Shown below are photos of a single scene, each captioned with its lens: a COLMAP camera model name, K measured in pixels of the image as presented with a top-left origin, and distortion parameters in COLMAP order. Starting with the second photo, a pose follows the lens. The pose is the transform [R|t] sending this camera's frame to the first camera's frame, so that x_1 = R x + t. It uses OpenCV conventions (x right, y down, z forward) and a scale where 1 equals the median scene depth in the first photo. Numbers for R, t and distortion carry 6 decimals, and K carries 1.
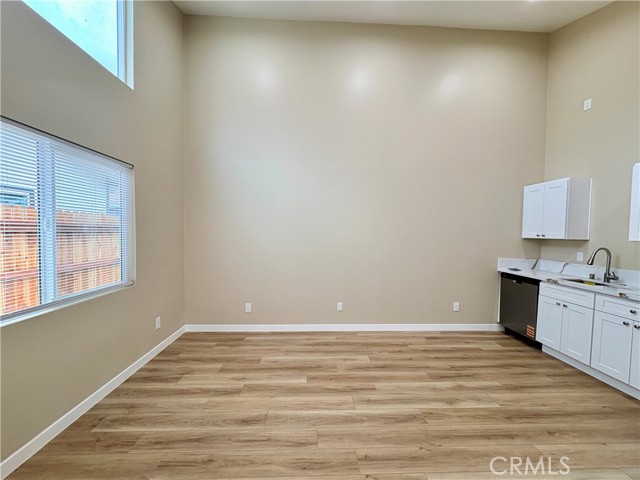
lens RADIAL K [[253.7, 0, 320.0], [0, 253.7, 240.0], [0, 0, 1]] dist [0.000675, 0.000128]
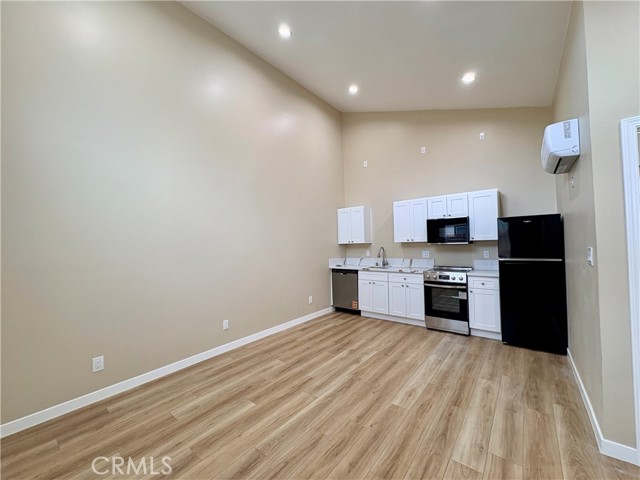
lens RADIAL K [[253.7, 0, 320.0], [0, 253.7, 240.0], [0, 0, 1]] dist [0.000675, 0.000128]
pose [[0.664017, -0.023887, 0.747336, -0.490659], [0.061801, 0.997823, -0.023017, -0.005287], [-0.745159, 0.061470, 0.664048, 0.141705]]
